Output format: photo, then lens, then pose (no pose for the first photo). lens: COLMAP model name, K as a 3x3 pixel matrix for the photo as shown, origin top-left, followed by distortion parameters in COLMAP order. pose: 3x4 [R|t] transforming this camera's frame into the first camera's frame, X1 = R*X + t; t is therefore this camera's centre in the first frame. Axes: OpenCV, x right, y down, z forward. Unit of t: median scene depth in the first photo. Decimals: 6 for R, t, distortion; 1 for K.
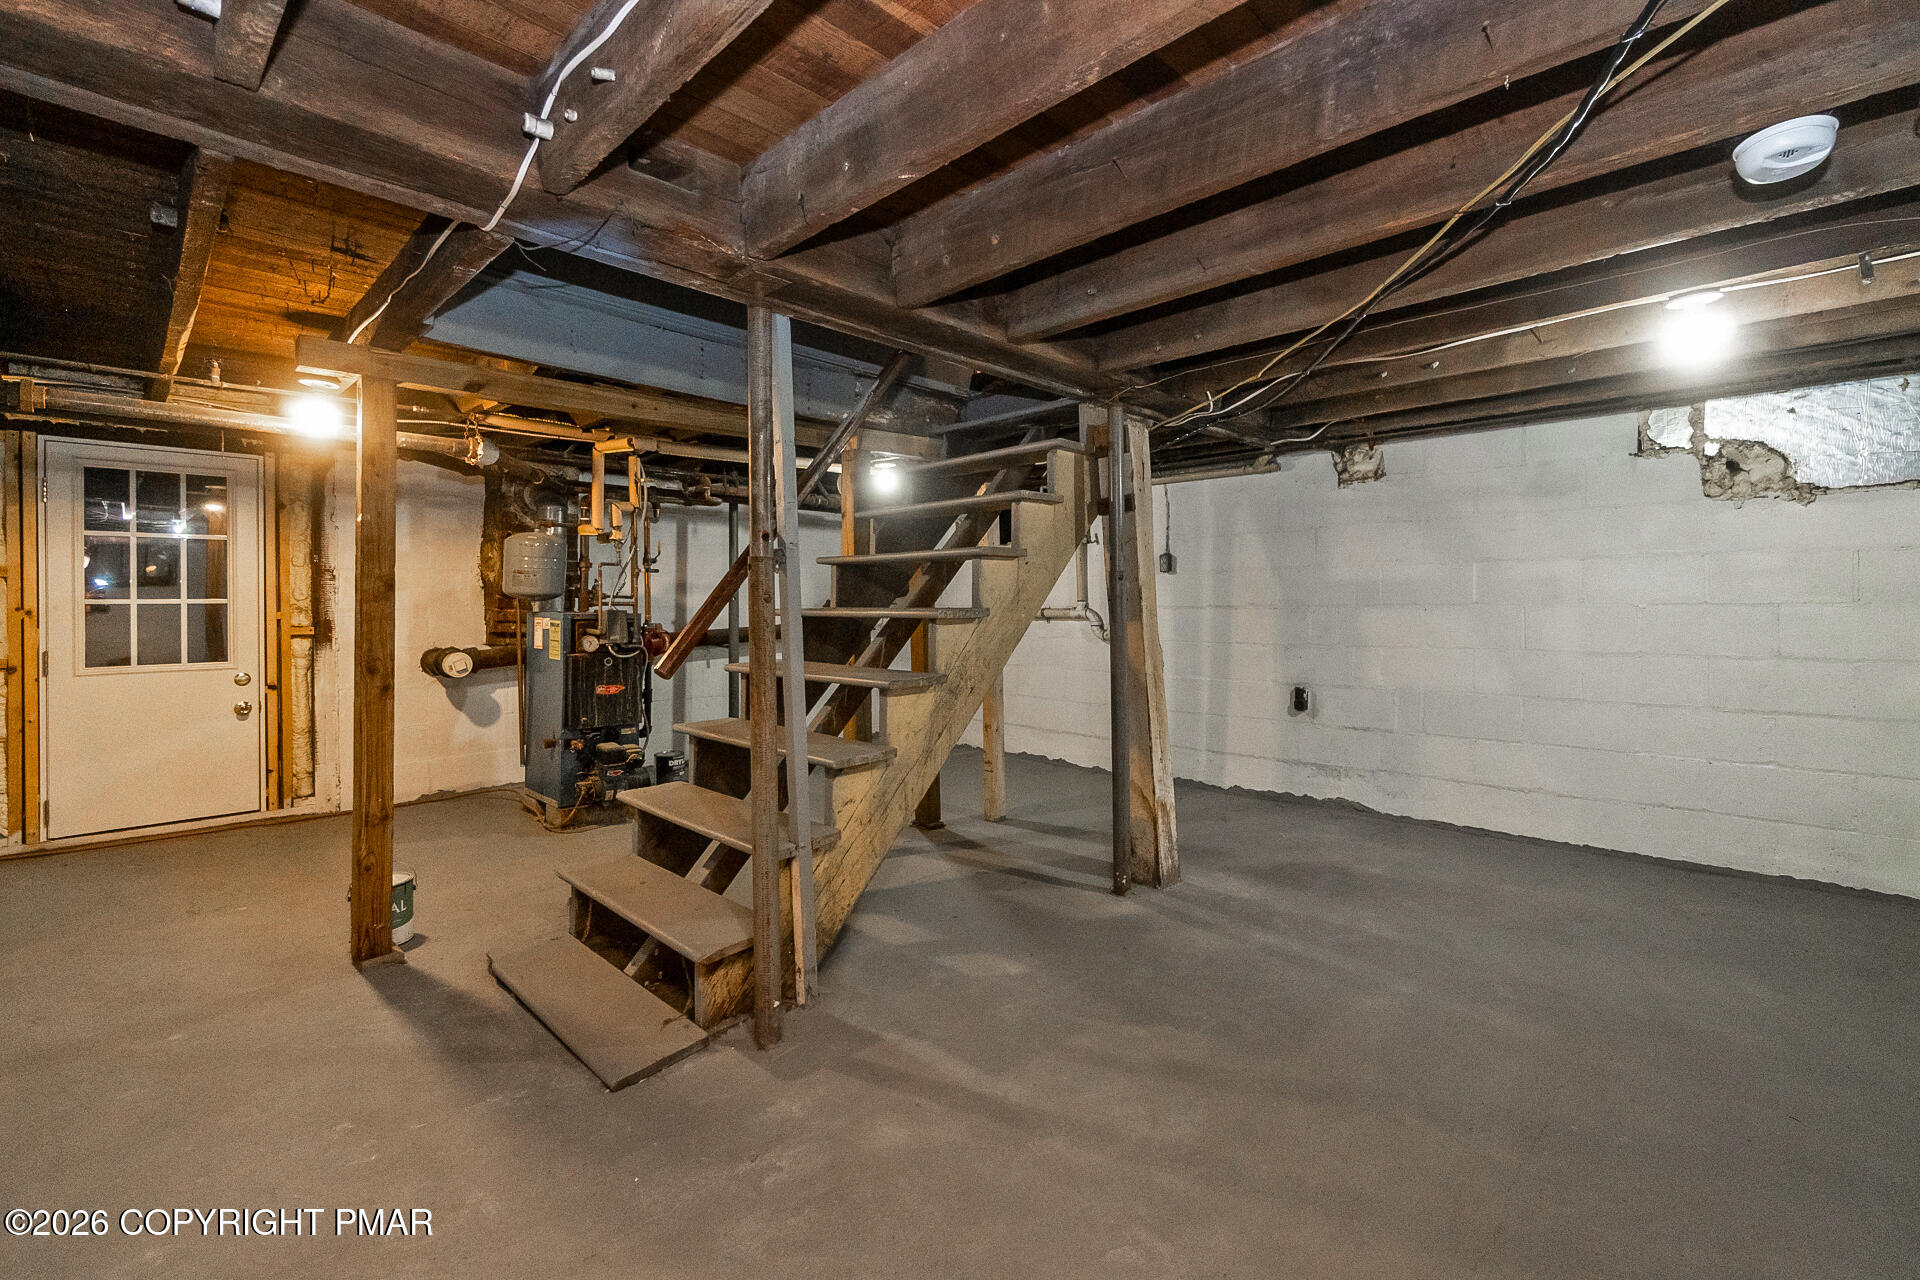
lens RADIAL K [[842.9, 0, 964.4], [0, 842.9, 602.8], [0, 0, 1]] dist [-0.021751, 0.000000]
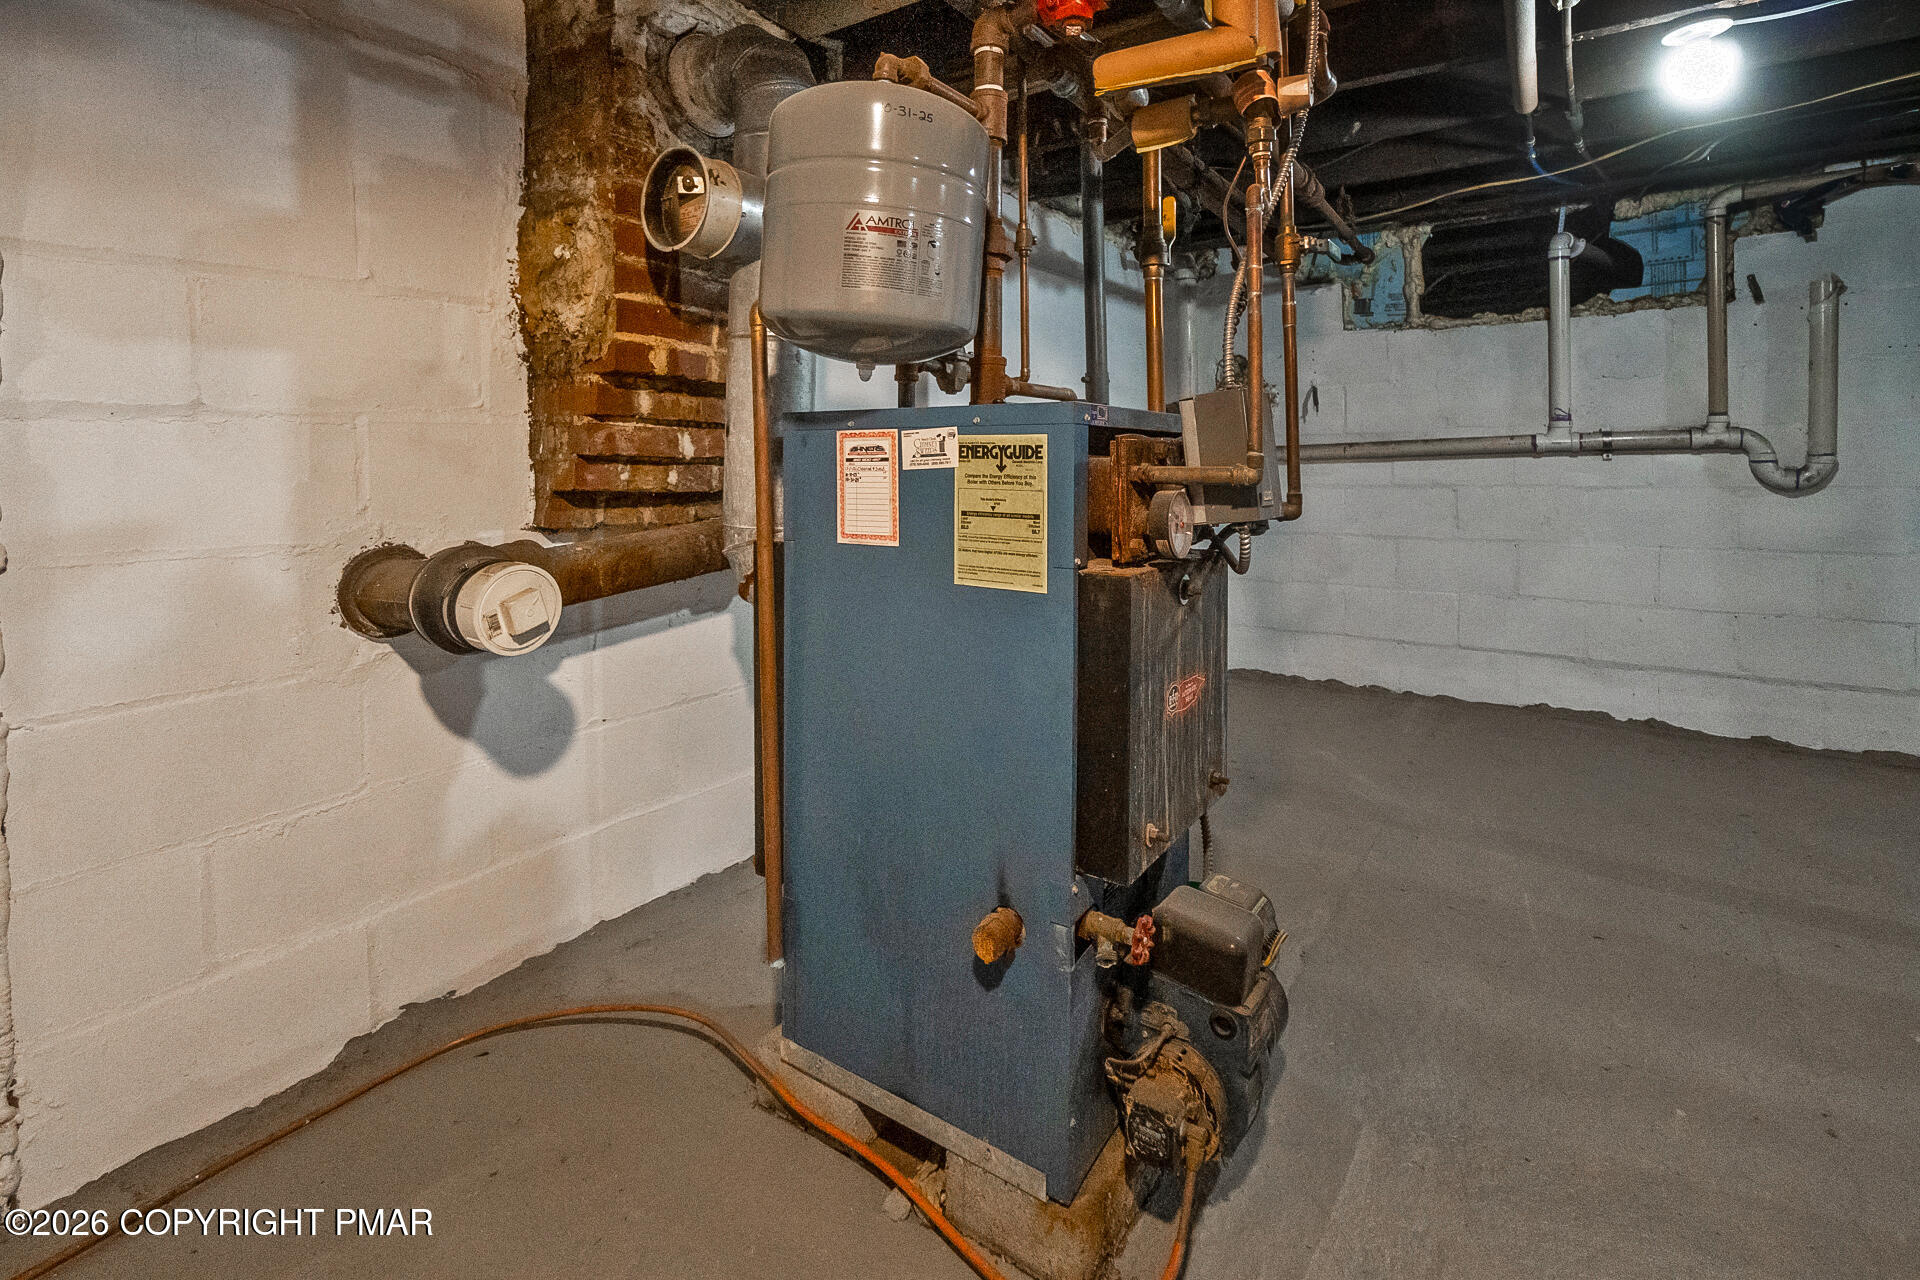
lens RADIAL K [[879.1, 0, 955.4], [0, 879.1, 455.2], [0, 0, 1]] dist [-0.001268, -0.000140]
pose [[0.986795, -0.007381, 0.161804, -0.472721], [0.007819, 0.999967, -0.002072, 0.023556], [-0.161783, 0.003310, 0.986821, 0.641301]]
